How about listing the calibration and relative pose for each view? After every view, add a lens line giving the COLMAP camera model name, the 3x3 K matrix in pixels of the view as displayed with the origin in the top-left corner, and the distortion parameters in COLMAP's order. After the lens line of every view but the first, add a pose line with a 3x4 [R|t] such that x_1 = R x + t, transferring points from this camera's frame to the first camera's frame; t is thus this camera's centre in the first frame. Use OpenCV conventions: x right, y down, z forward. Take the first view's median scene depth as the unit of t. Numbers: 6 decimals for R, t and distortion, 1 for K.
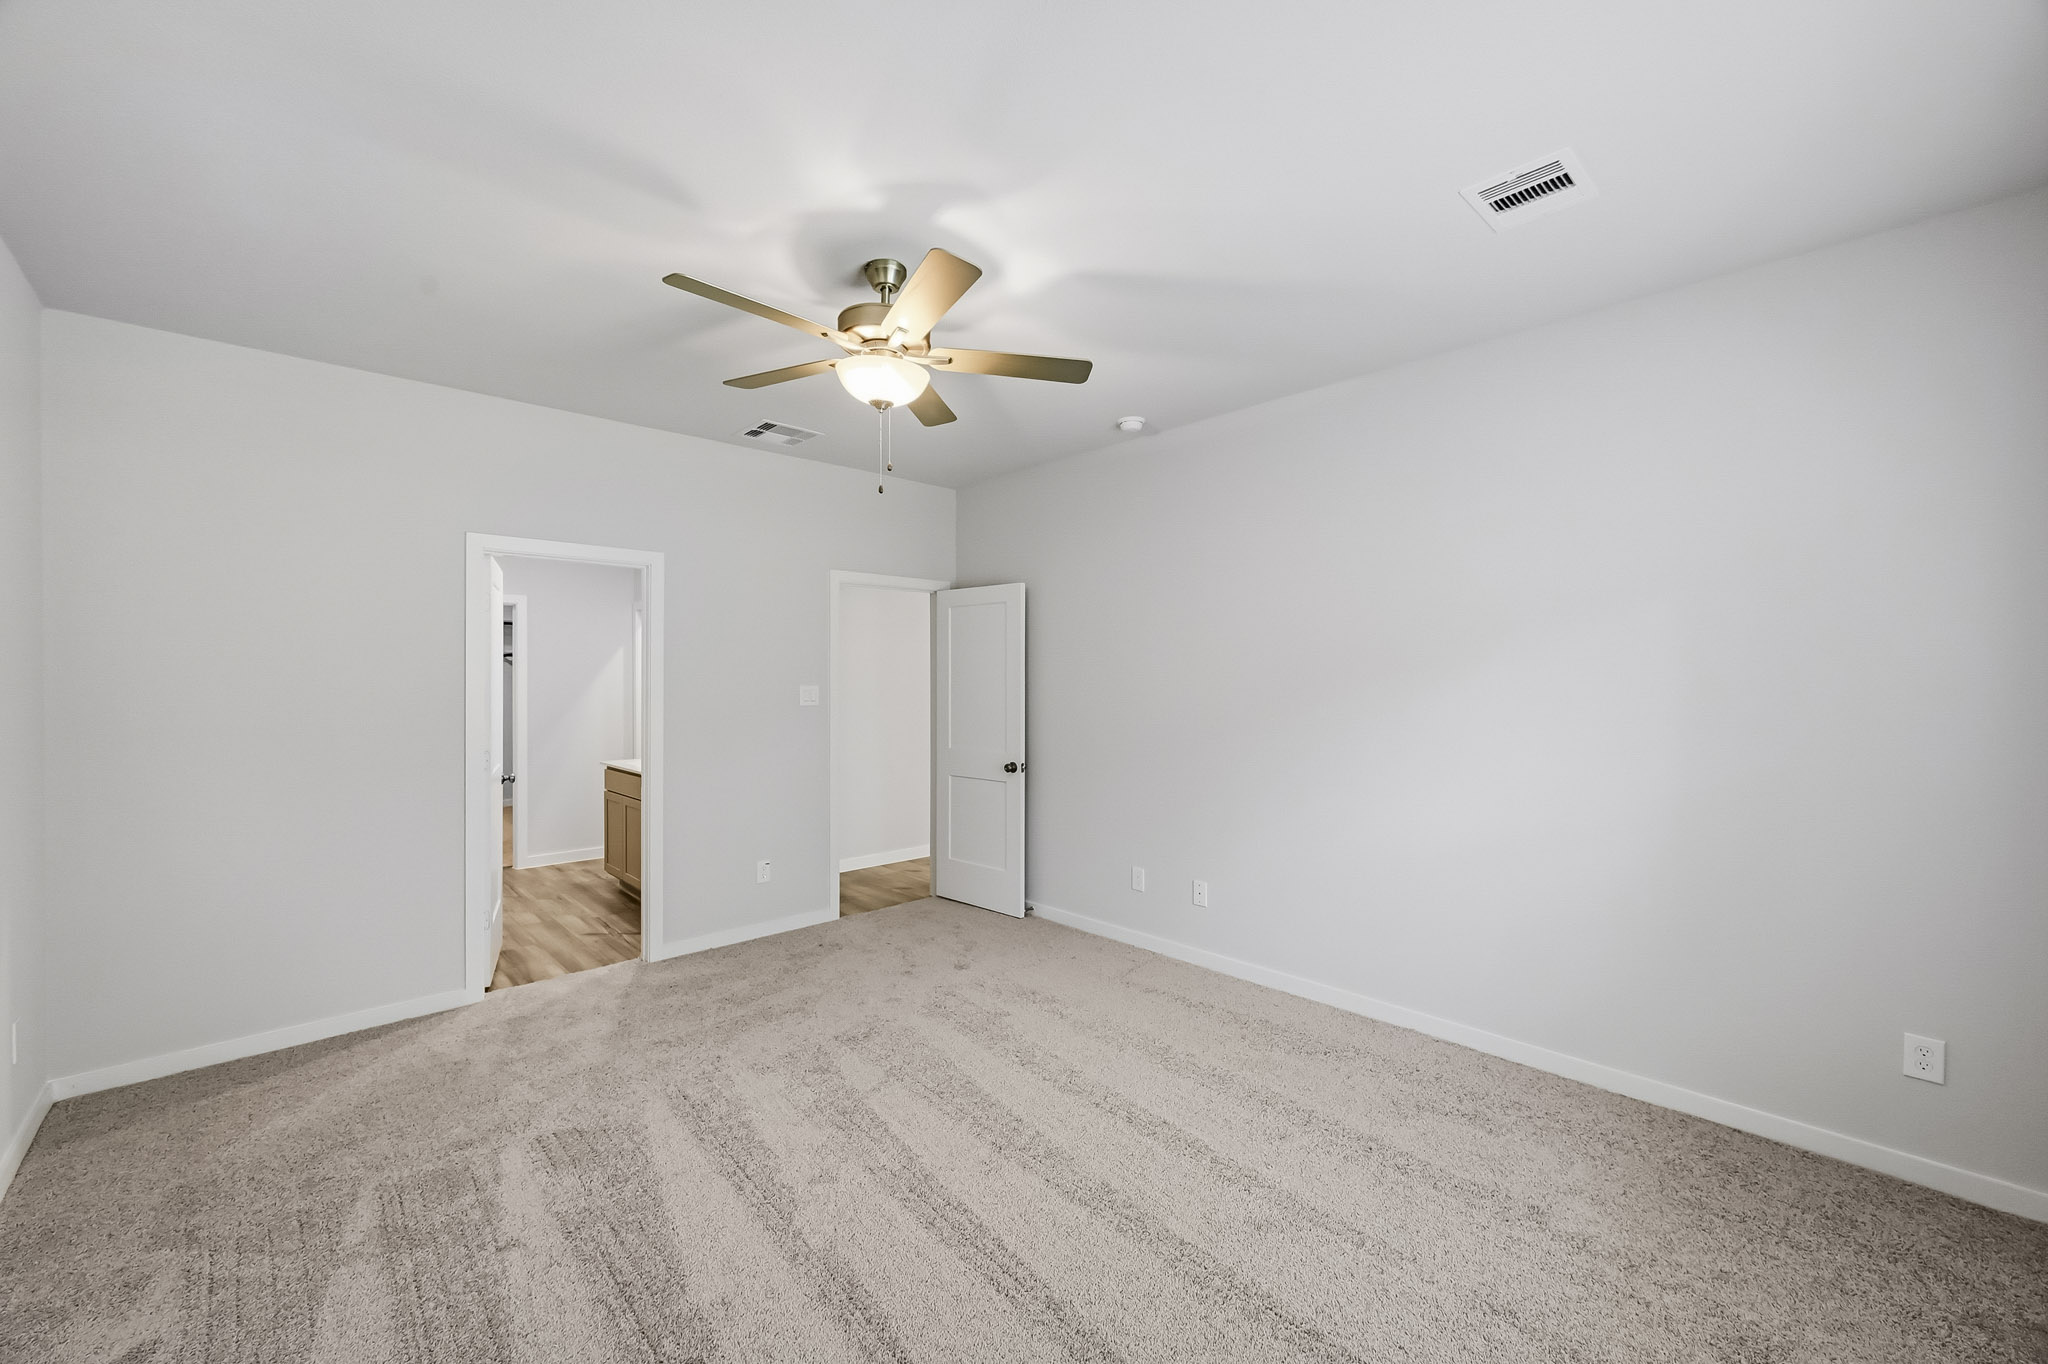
lens RADIAL K [[813.3, 0, 1014.8], [0, 813.3, 685.9], [0, 0, 1]] dist [-0.000685, 0.000003]
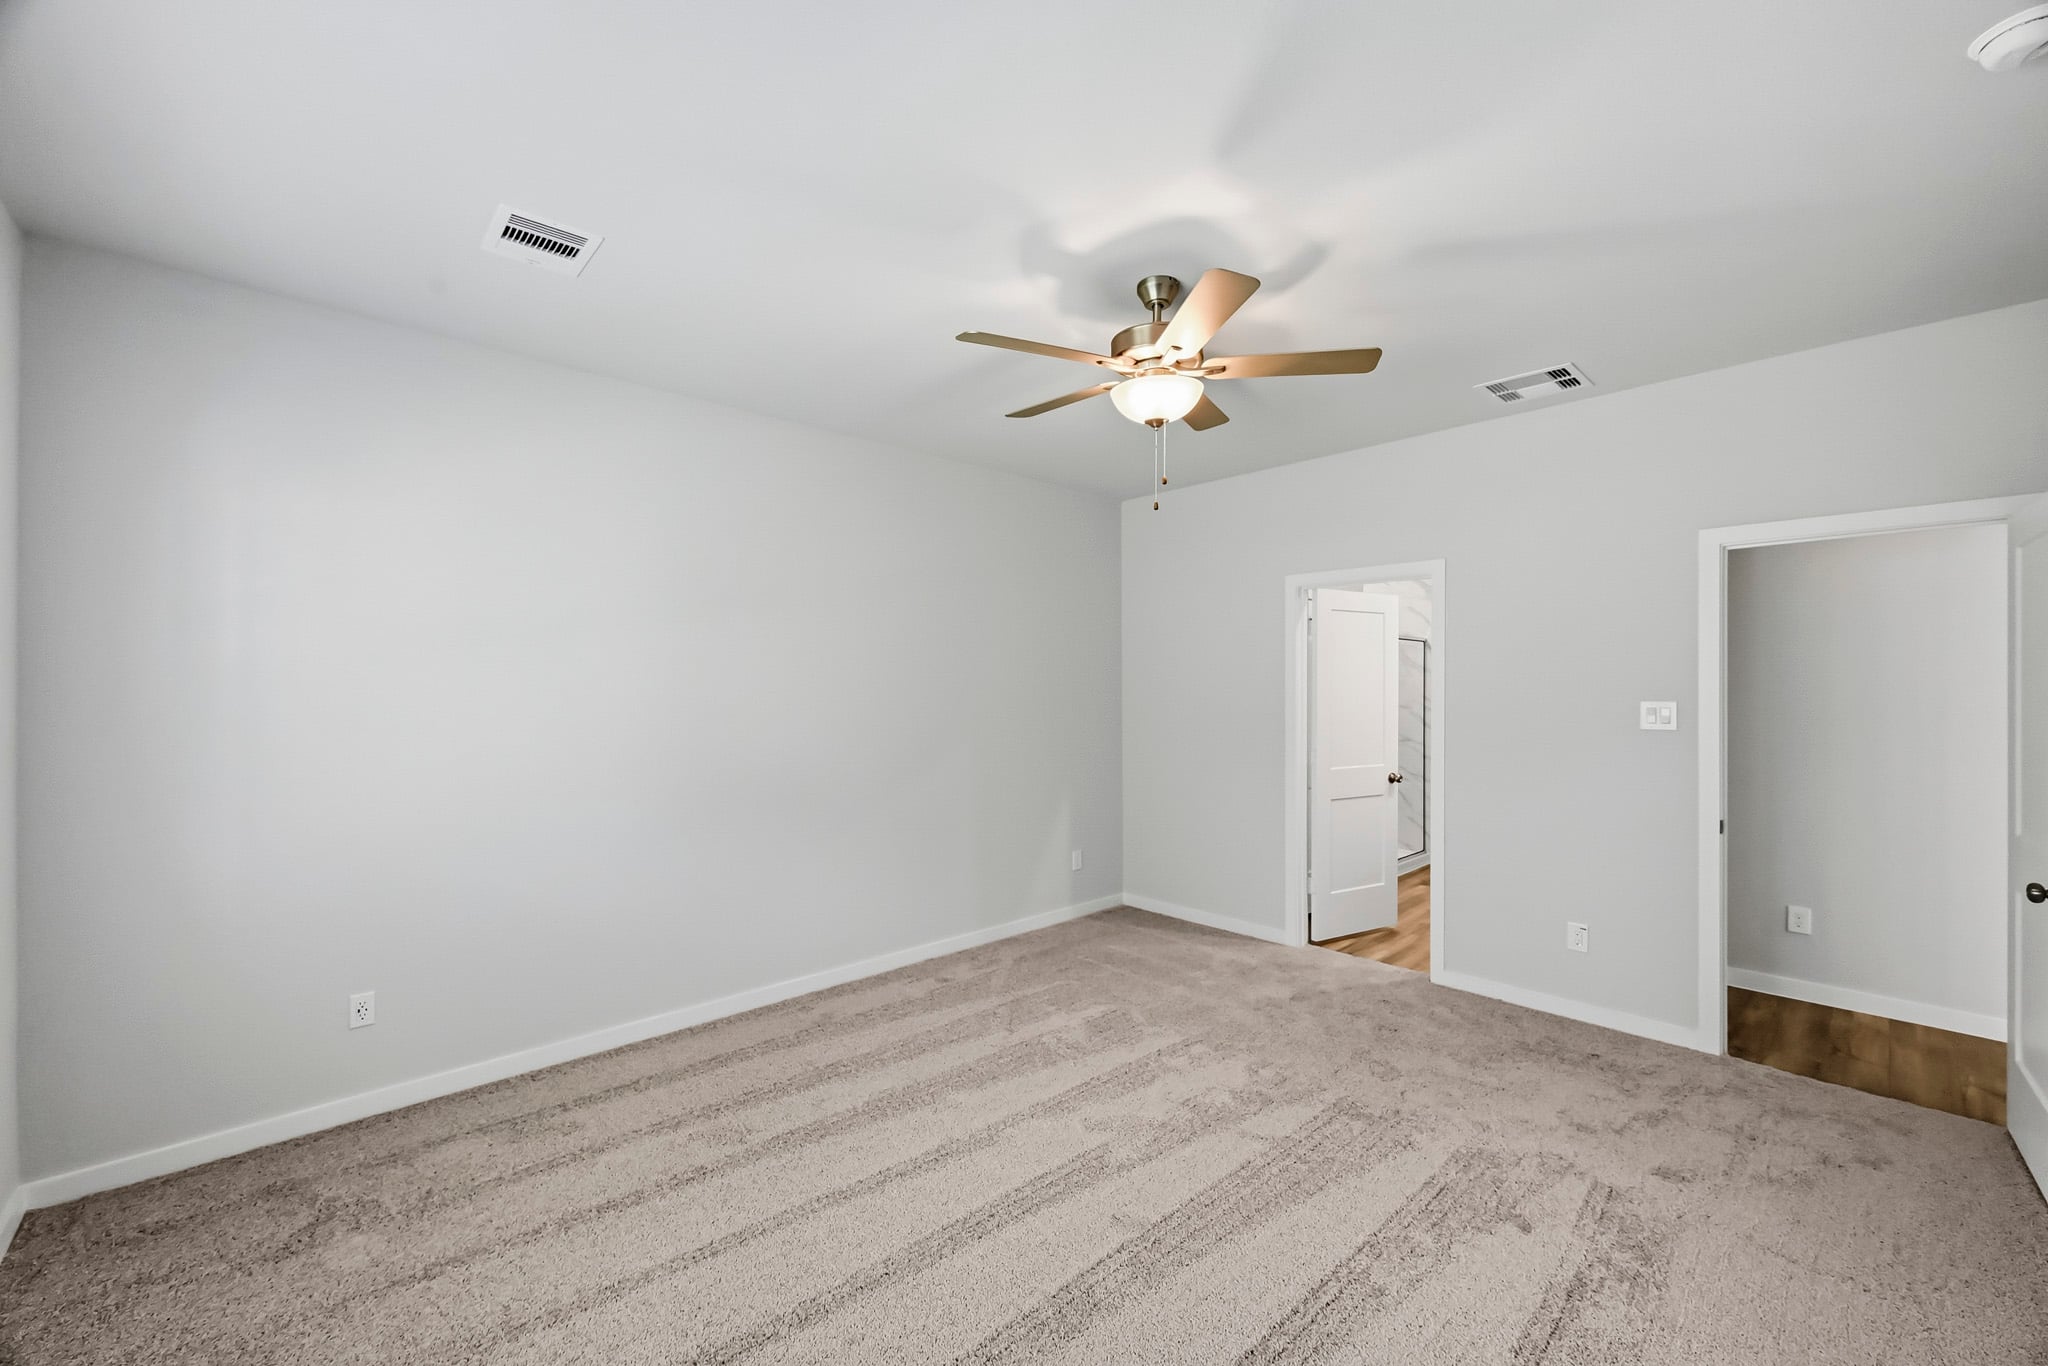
lens RADIAL K [[813.3, 0, 1014.8], [0, 813.3, 686.9], [0, 0, 1]] dist [-0.000685, 0.000003]
pose [[0.006898, 0.009402, -0.999932, 0.586328], [-0.012829, 0.999874, 0.009313, -0.016196], [0.999894, 0.012764, 0.007018, 0.563909]]
